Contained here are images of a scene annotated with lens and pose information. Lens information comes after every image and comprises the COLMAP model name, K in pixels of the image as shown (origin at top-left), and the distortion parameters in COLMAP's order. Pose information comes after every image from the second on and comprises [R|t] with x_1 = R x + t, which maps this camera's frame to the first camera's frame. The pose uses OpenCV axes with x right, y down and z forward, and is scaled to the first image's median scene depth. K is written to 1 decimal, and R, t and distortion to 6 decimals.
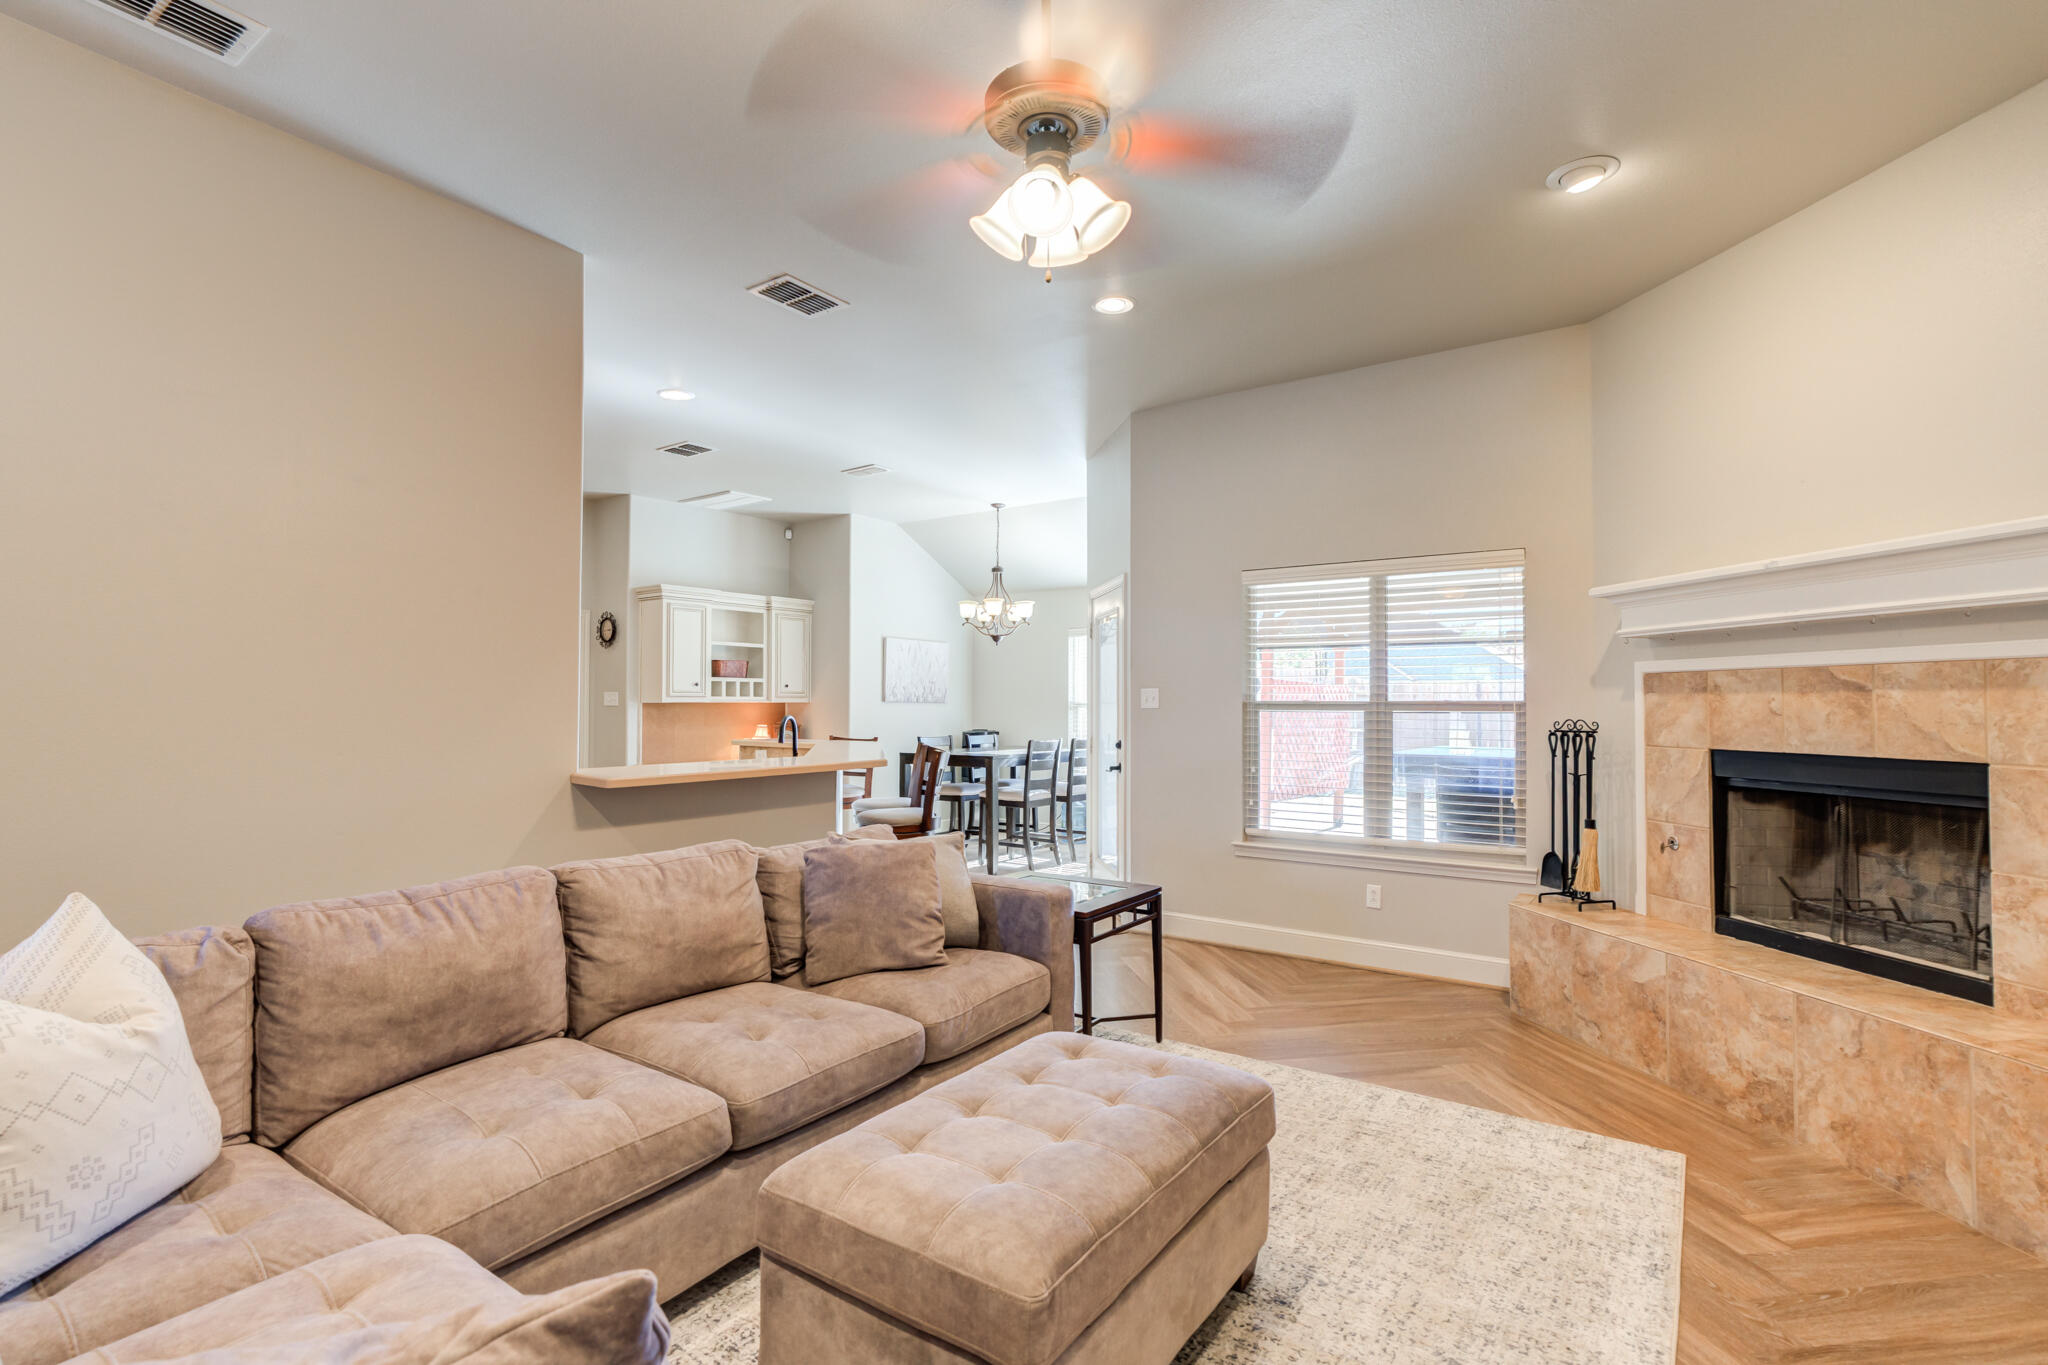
lens RADIAL K [[938.9, 0, 1009.9], [0, 938.9, 675.8], [0, 0, 1]] dist [-0.000432, 0.007574]
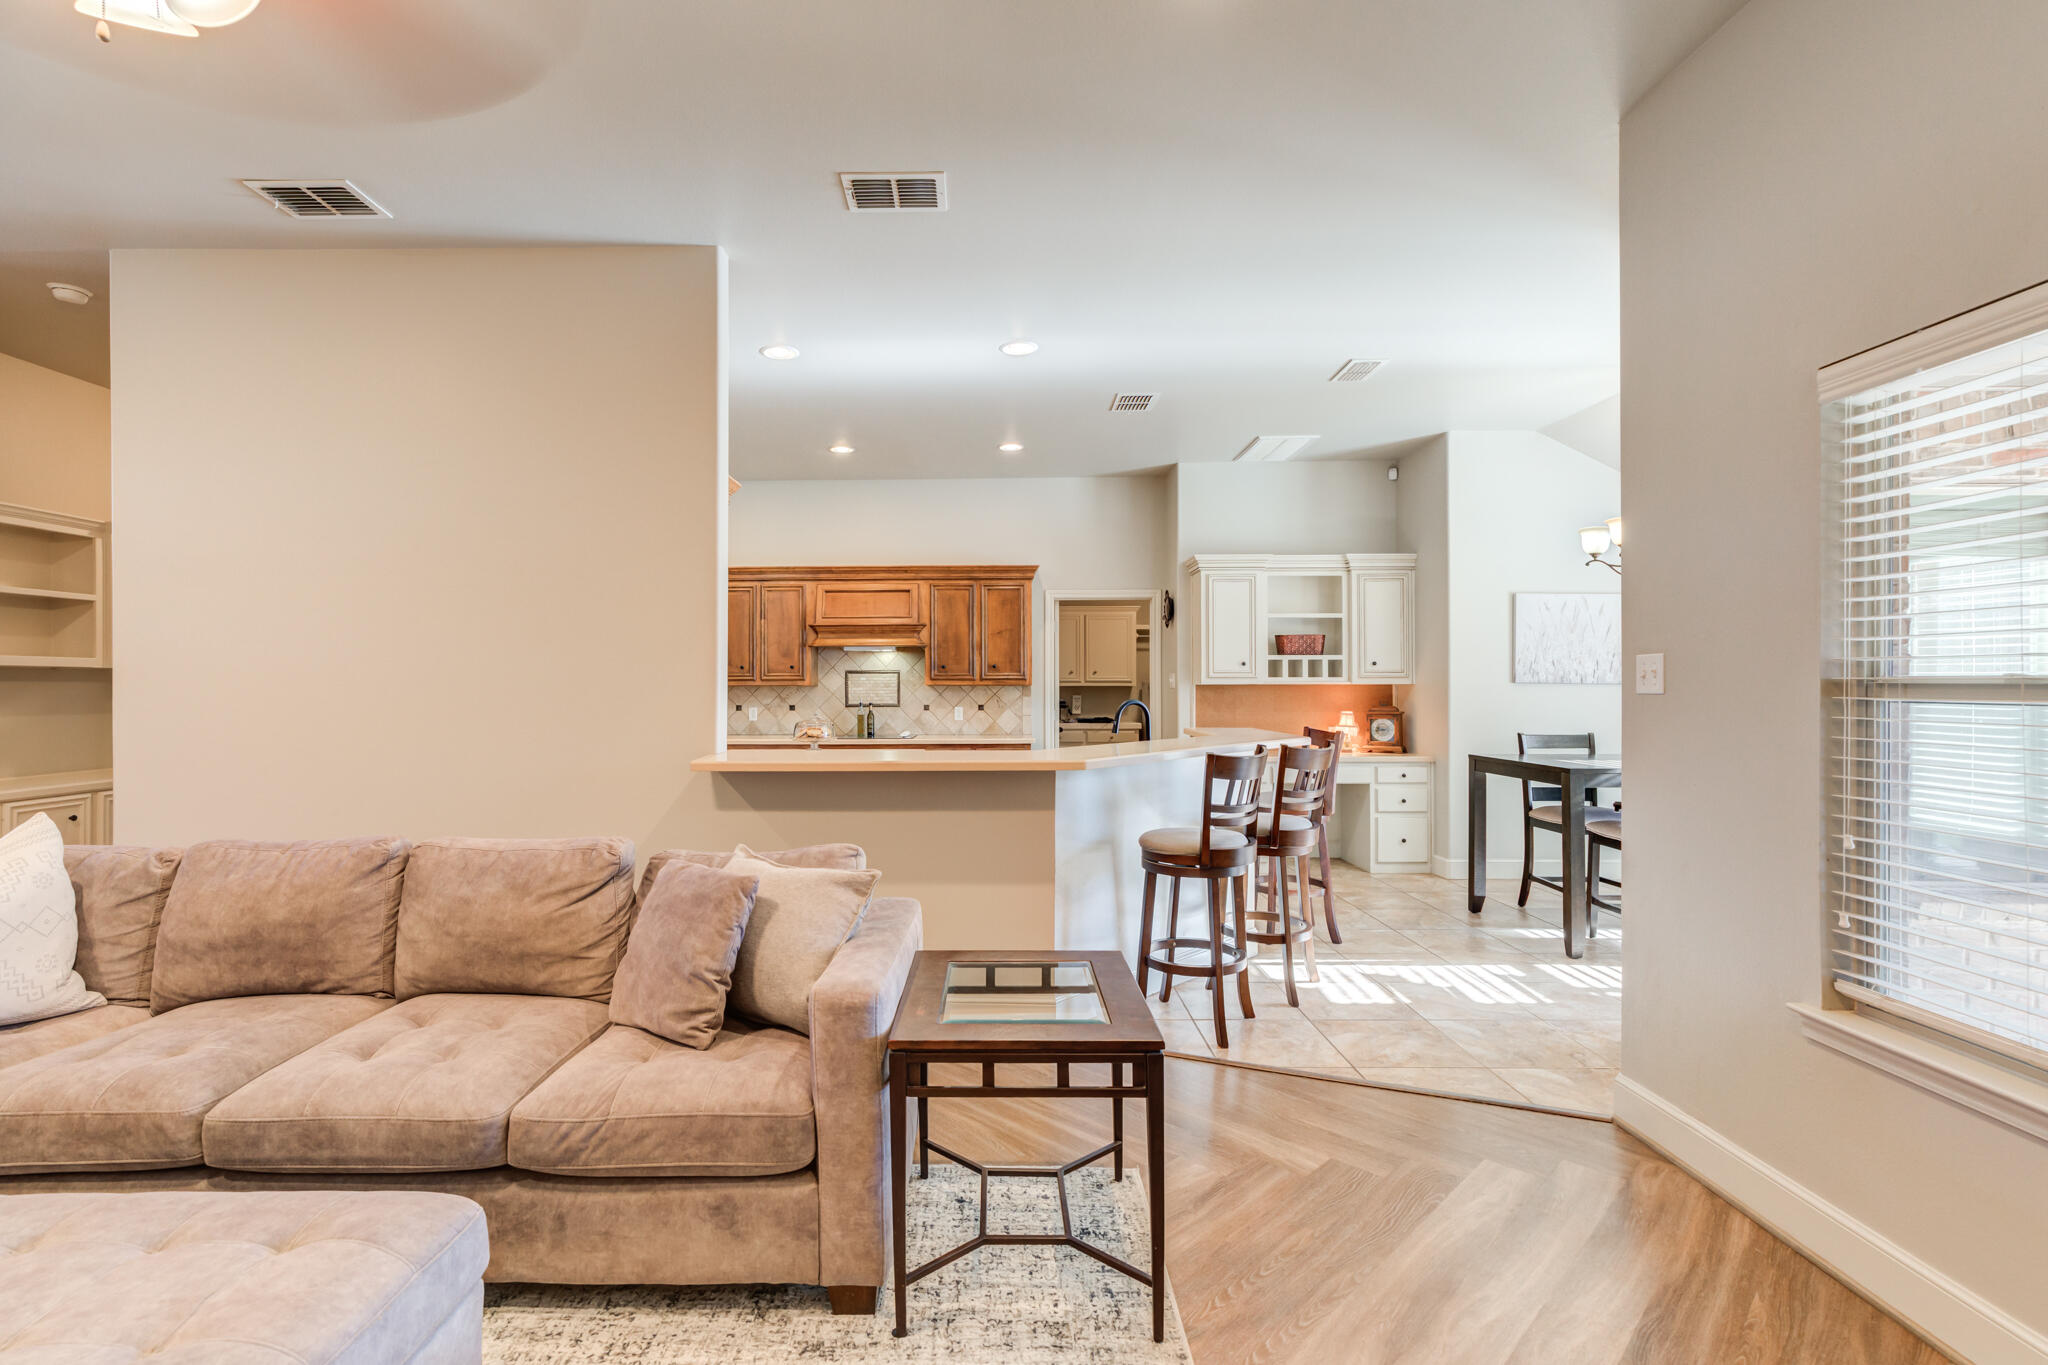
lens RADIAL K [[938.9, 0, 971.3], [0, 938.9, 674.8], [0, 0, 1]] dist [-0.000432, 0.007574]
pose [[0.582007, -0.009986, -0.813122, 0.570747], [0.025124, 0.999668, 0.005706, 0.019409], [0.812795, -0.023750, 0.582065, 0.674099]]
